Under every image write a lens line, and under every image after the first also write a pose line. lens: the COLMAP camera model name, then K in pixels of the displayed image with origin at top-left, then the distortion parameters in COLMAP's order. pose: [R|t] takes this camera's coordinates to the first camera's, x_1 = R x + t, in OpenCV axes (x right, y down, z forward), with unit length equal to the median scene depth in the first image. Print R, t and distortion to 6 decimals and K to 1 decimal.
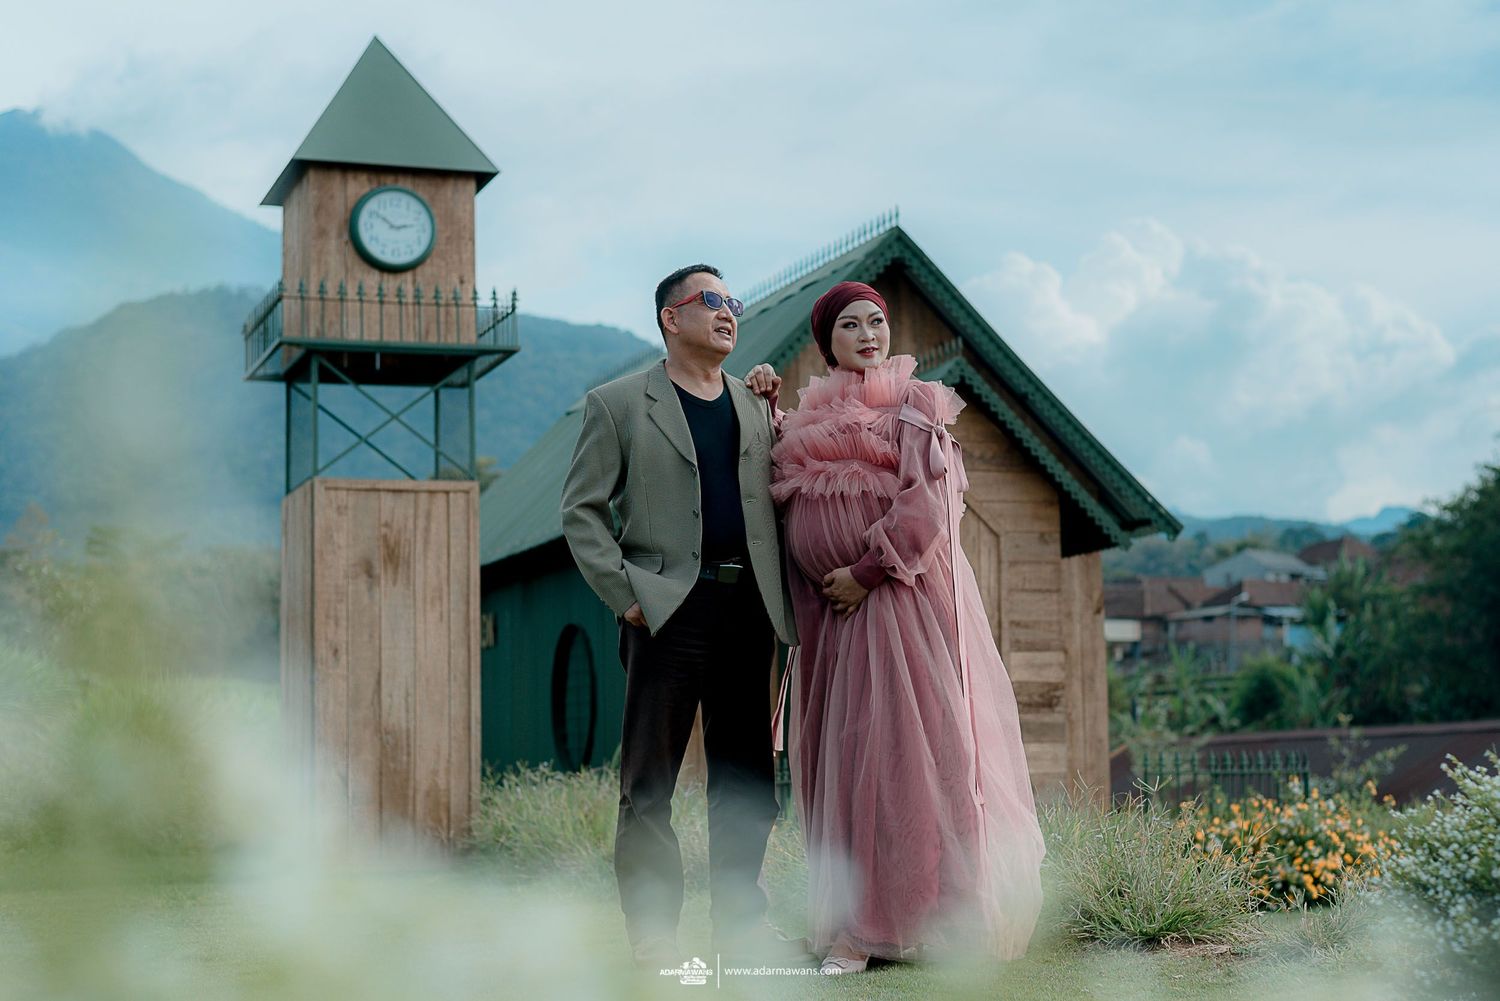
lens RADIAL K [[2397.3, 0, 815.5], [0, 2397.3, 476.7], [0, 0, 1]] dist [-0.005411, 0.000000]
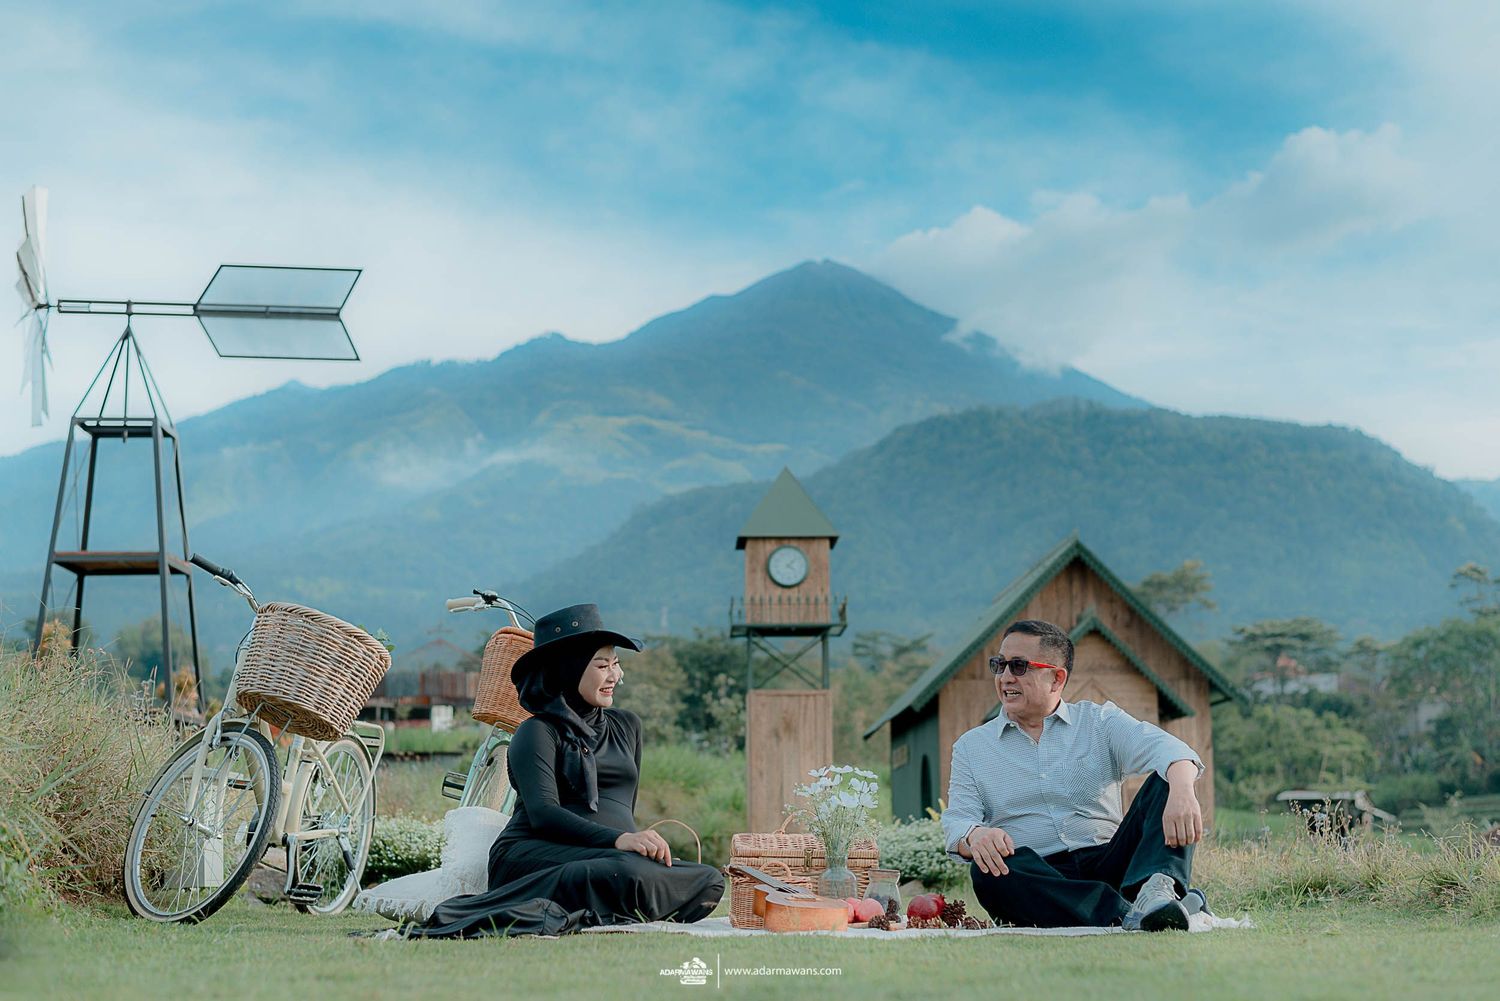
lens RADIAL K [[2158.4, 0, 750.4], [0, 2158.4, 511.1], [0, 0, 1]] dist [0.017003, 0.000000]
pose [[0.940741, -0.036530, -0.337153, 0.391862], [0.026171, 0.999037, -0.035222, -0.080939], [0.338115, 0.024311, 0.940791, -0.703646]]
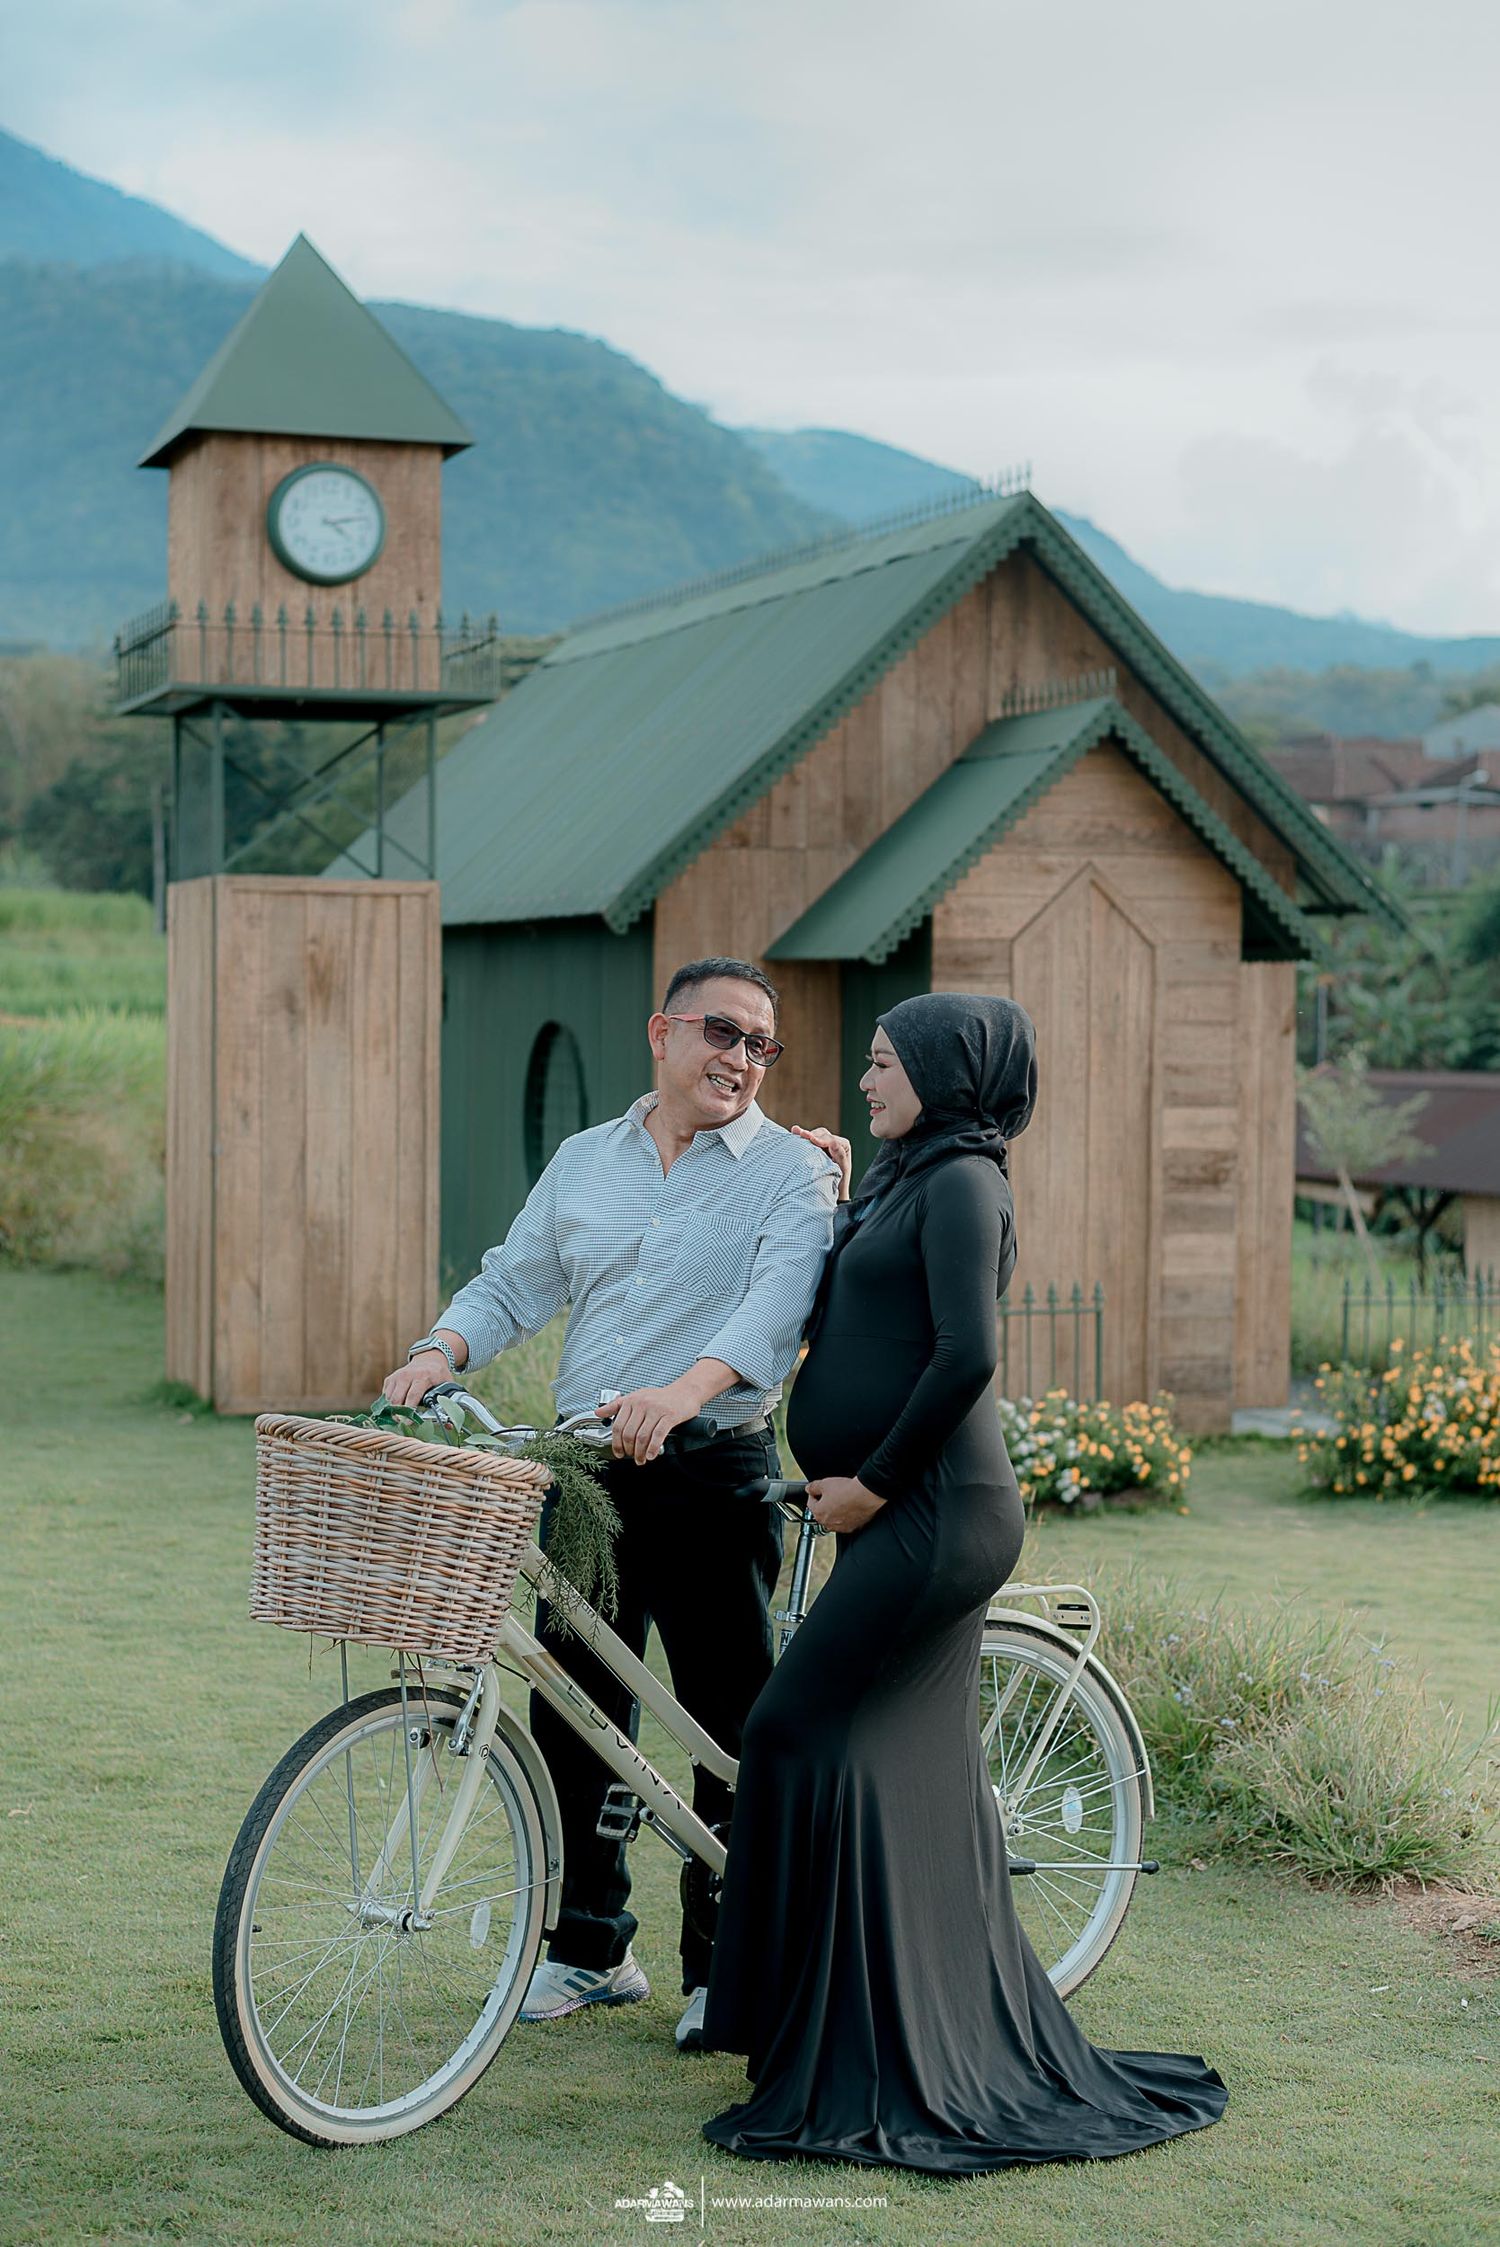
lens RADIAL K [[3429.7, 0, 700.2], [0, 3429.7, 1082.6], [0, 0, 1]] dist [-0.026840, 0.000000]
pose [[0.998536, 0.032424, -0.043293, -0.014174], [-0.025698, 0.988690, 0.147755, -0.086567], [0.047594, -0.146427, 0.988076, -0.027535]]
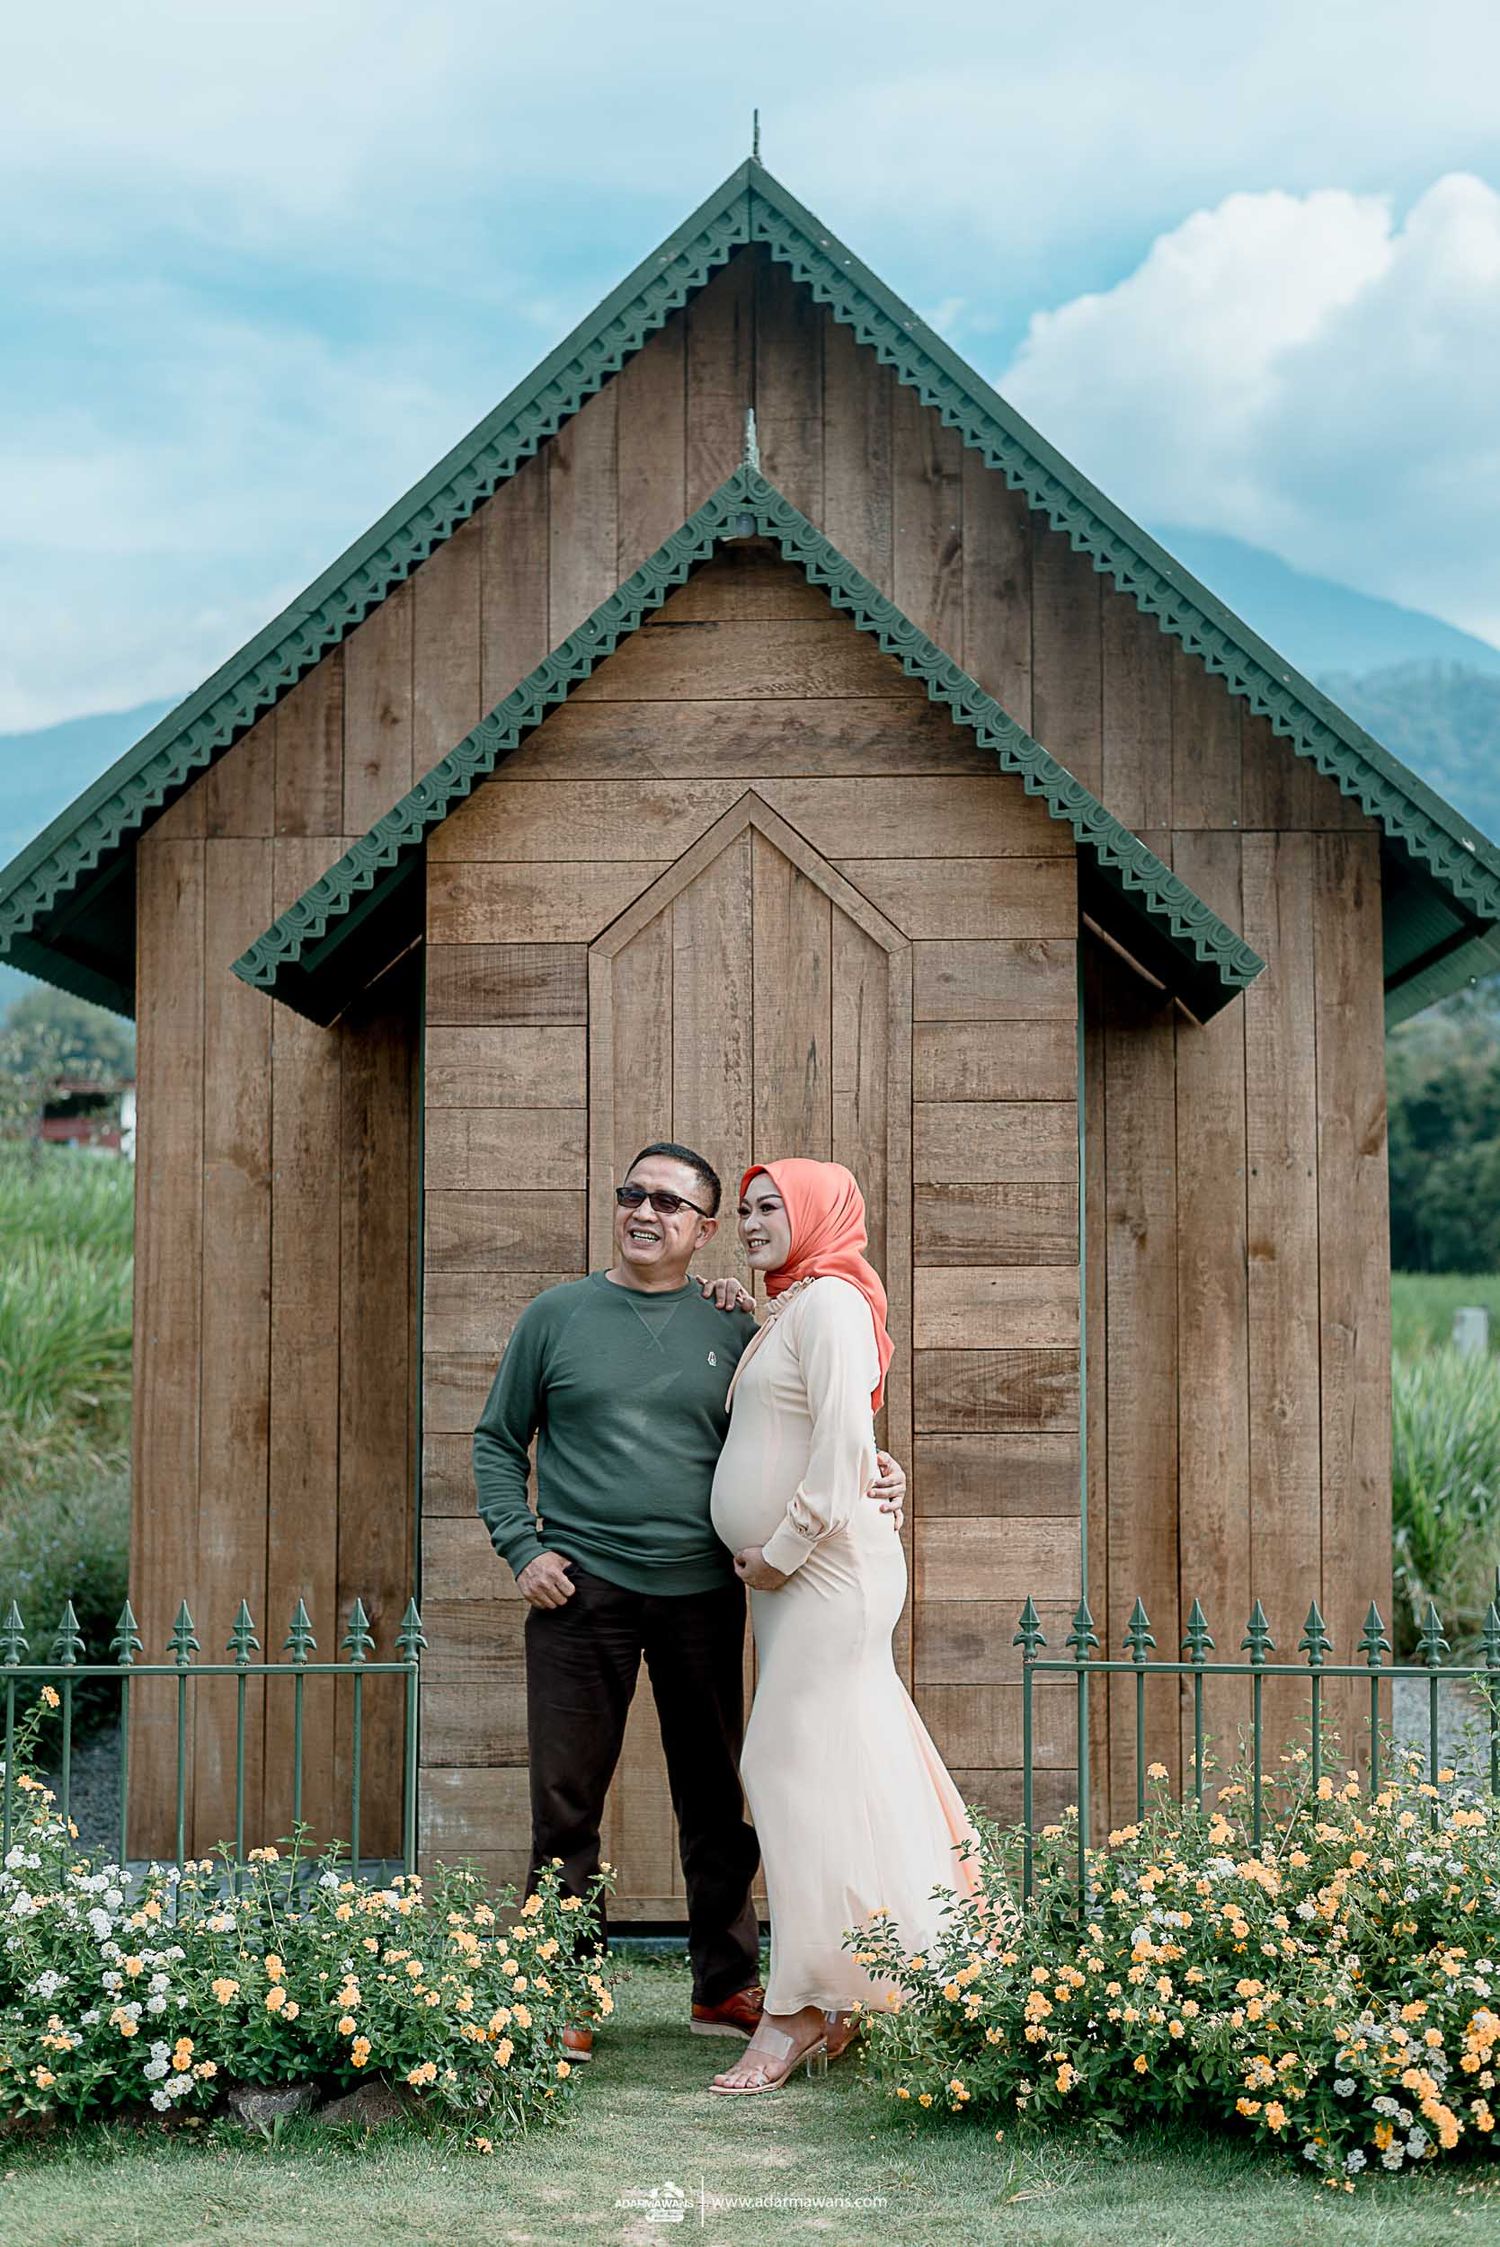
lens RADIAL K [[3233.3, 0, 766.1], [0, 3233.3, 1108.0], [0, 0, 1]] dist [0.017003, 0.000000]
pose [[0.922239, -0.007205, -0.386554, 0.260682], [0.029085, 0.998286, 0.050783, 0.023913], [0.385525, -0.058077, 0.920868, 0.556903]]
